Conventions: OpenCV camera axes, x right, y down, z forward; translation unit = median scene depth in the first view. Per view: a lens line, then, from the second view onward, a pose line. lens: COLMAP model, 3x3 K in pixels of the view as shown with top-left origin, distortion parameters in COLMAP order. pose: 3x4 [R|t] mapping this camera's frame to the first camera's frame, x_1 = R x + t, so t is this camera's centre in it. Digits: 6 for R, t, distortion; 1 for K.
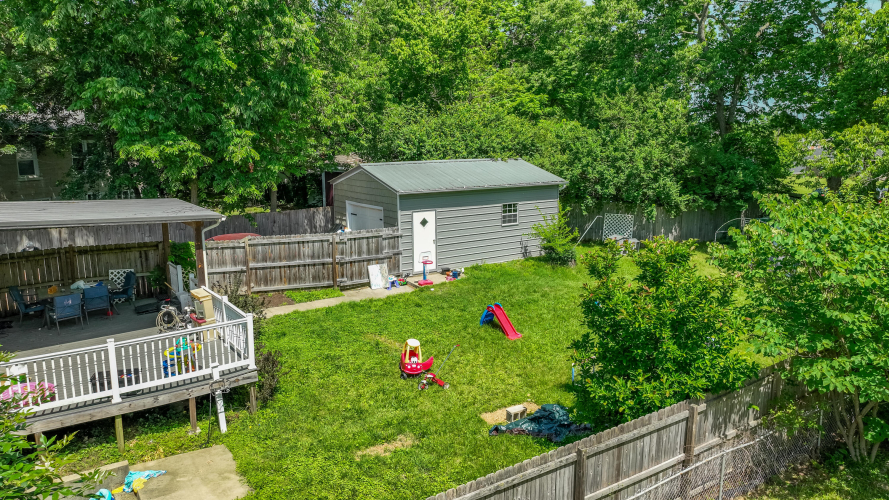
lens RADIAL K [[627.3, 0, 444.1], [0, 627.3, 245.4], [0, 0, 1]] dist [0.000287, 0.018926]
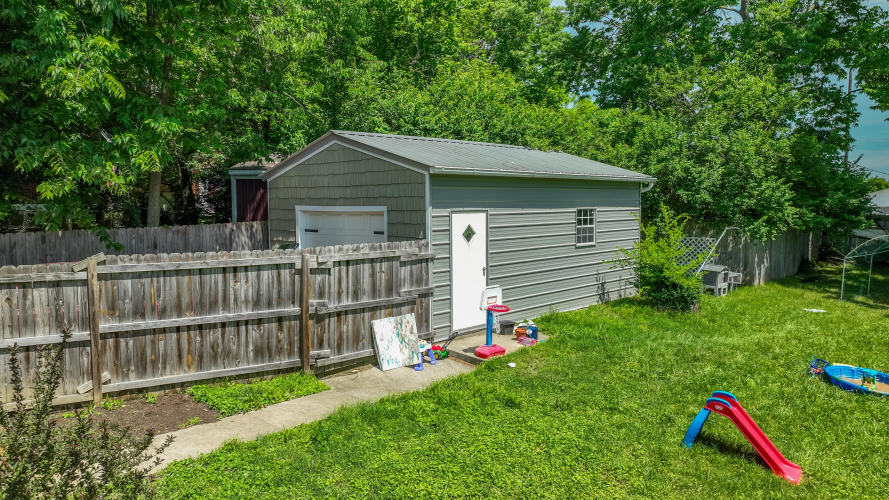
lens RADIAL K [[627.3, 0, 444.1], [0, 627.3, 245.4], [0, 0, 1]] dist [0.000287, 0.018926]
pose [[0.981034, -0.011754, 0.193478, -0.159768], [0.031665, 0.994469, -0.100142, 0.025442], [-0.191231, 0.104369, 0.975980, 0.523329]]
